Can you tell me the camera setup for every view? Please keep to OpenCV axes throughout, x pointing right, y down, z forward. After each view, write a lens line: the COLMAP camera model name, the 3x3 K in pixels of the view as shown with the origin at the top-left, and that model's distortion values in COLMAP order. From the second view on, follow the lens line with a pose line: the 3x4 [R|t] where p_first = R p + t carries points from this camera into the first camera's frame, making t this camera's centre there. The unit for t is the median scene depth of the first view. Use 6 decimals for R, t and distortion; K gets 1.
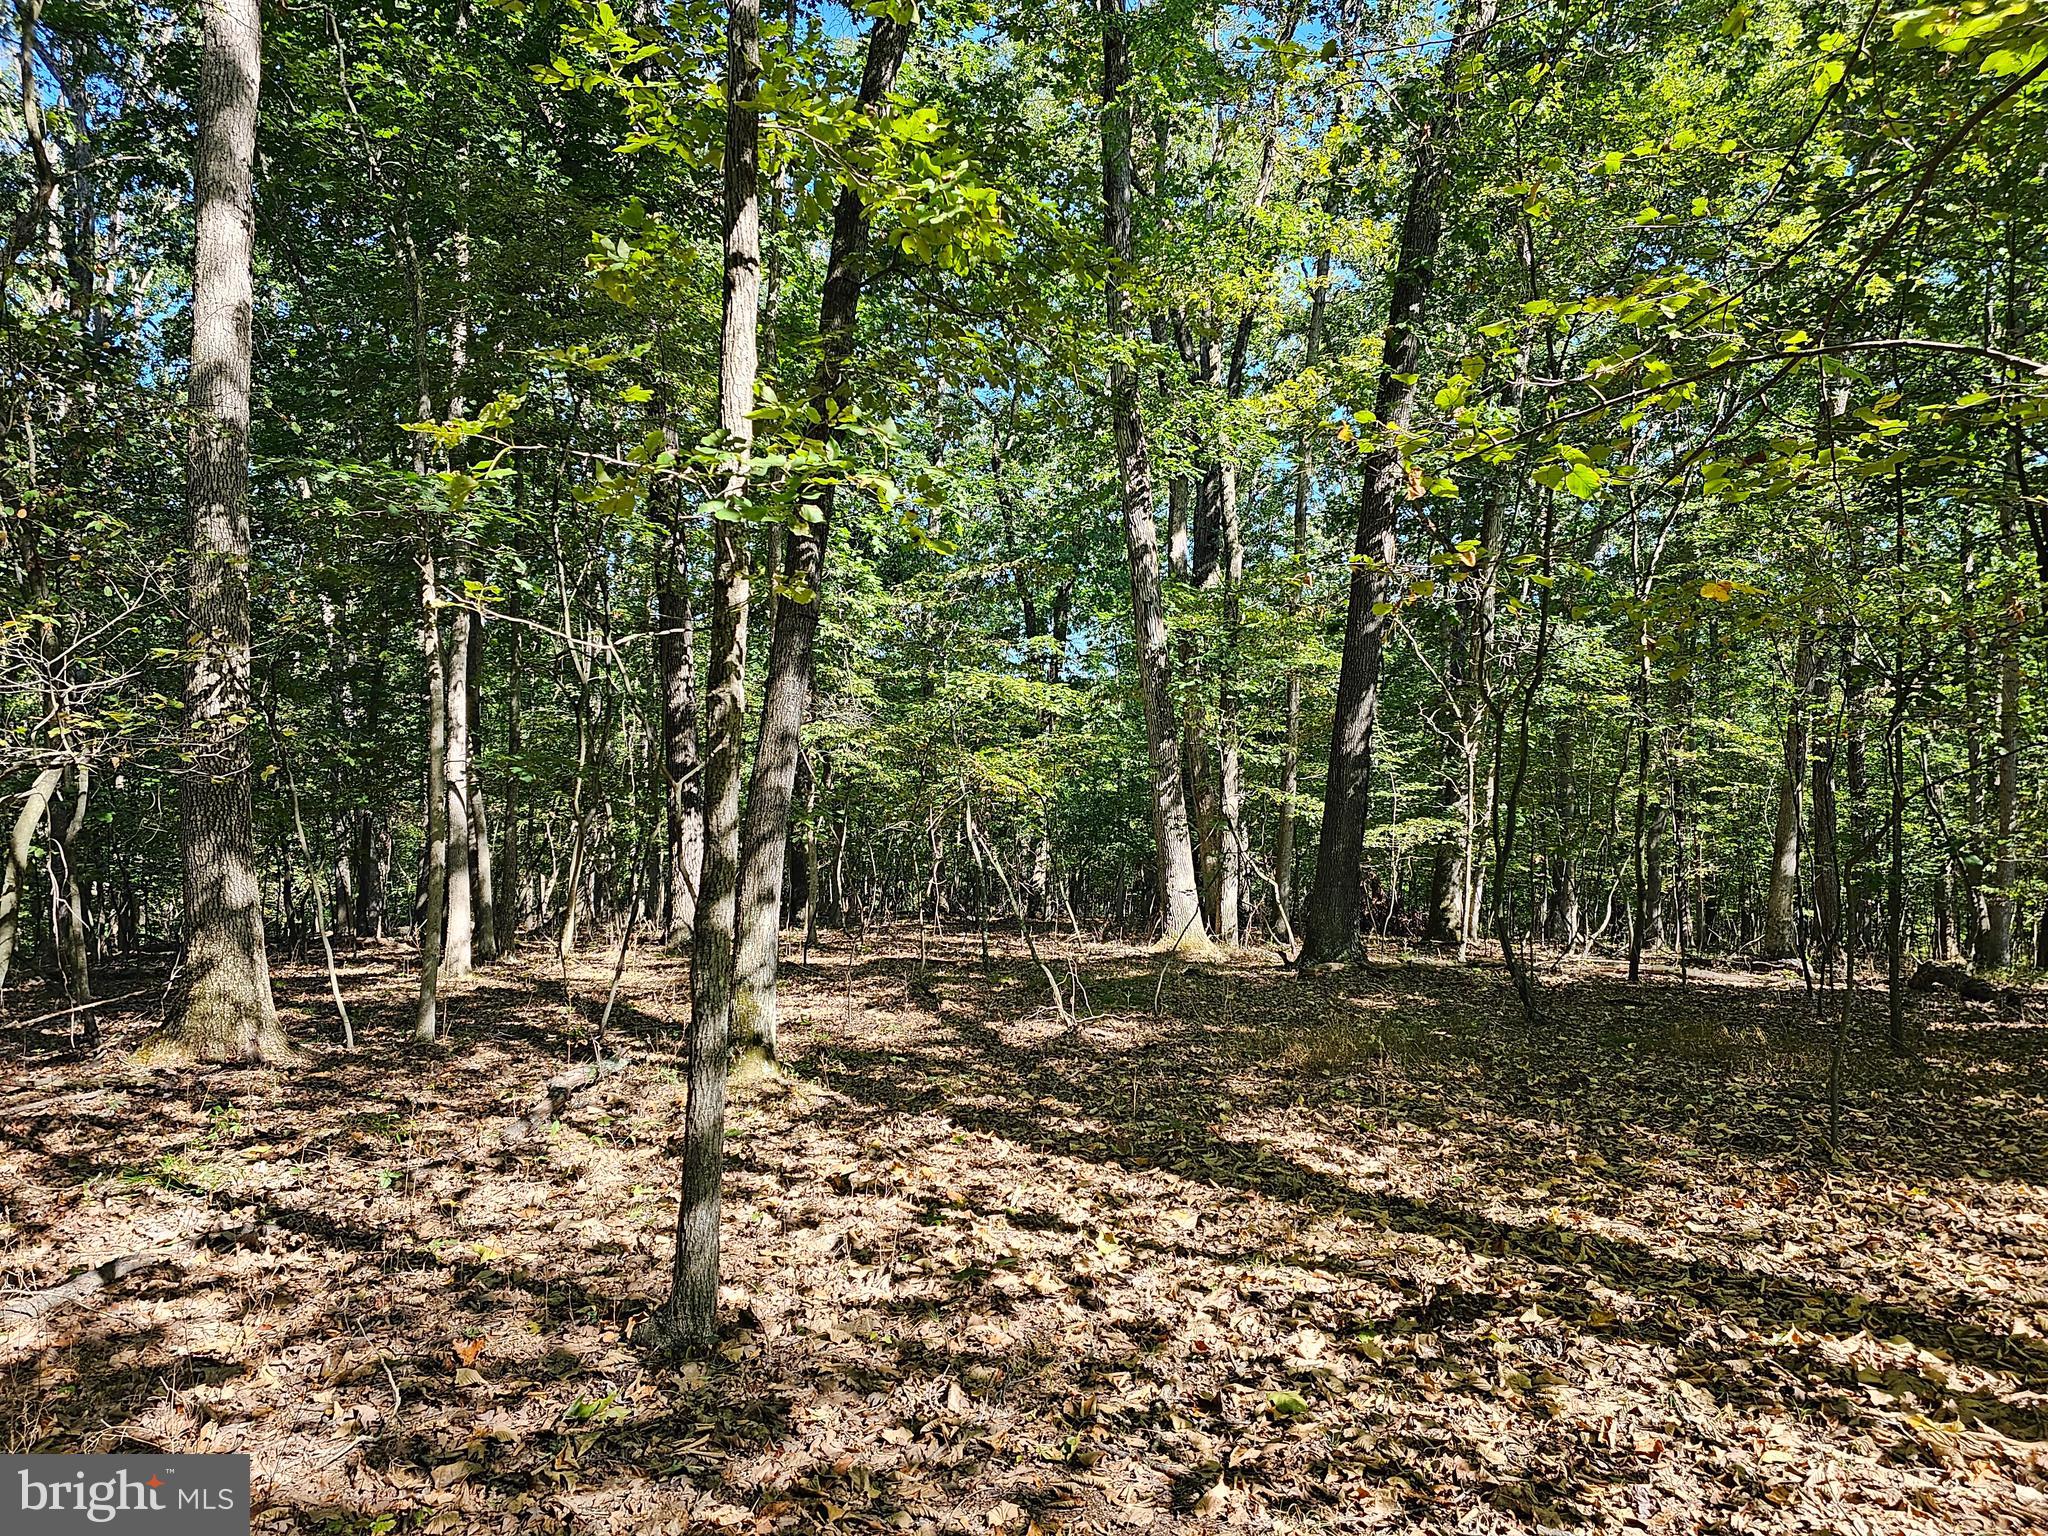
lens RADIAL K [[1489.4, 0, 1021.0], [0, 1489.4, 778.6], [0, 0, 1]] dist [0.071946, -0.056398]
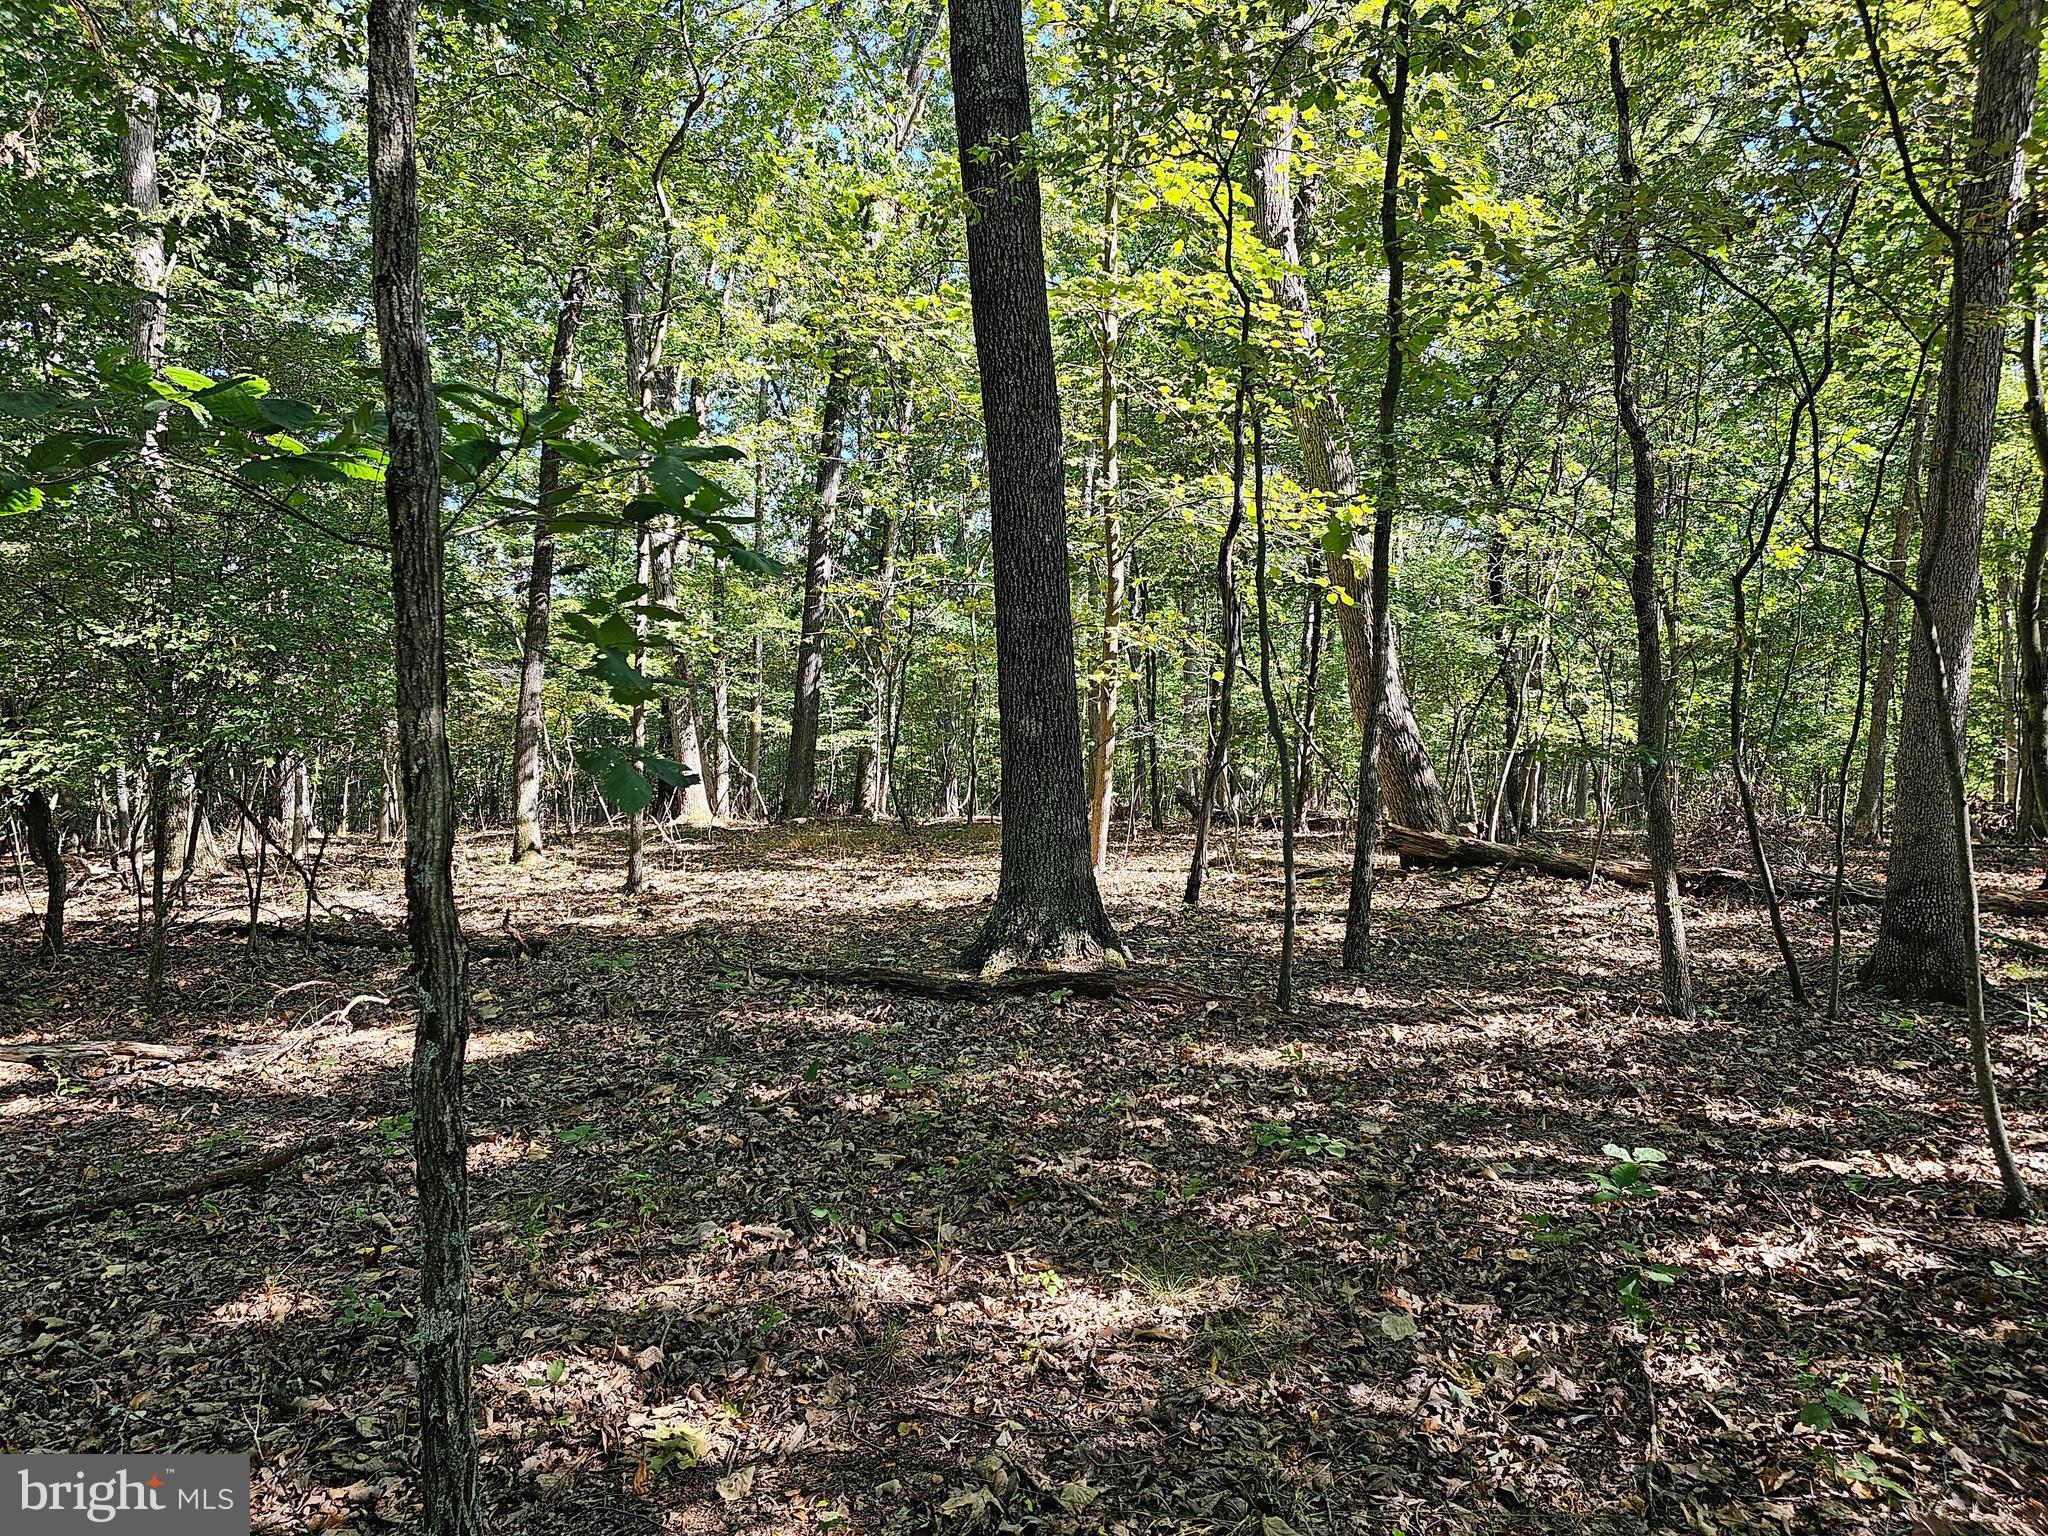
lens RADIAL K [[1489.4, 0, 1025.2], [0, 1489.4, 772.2], [0, 0, 1]] dist [0.071946, -0.056398]
pose [[0.927576, -0.028396, 0.372554, -0.136064], [0.008900, 0.998504, 0.053947, -0.012173], [-0.373529, -0.046724, 0.926441, -0.489950]]
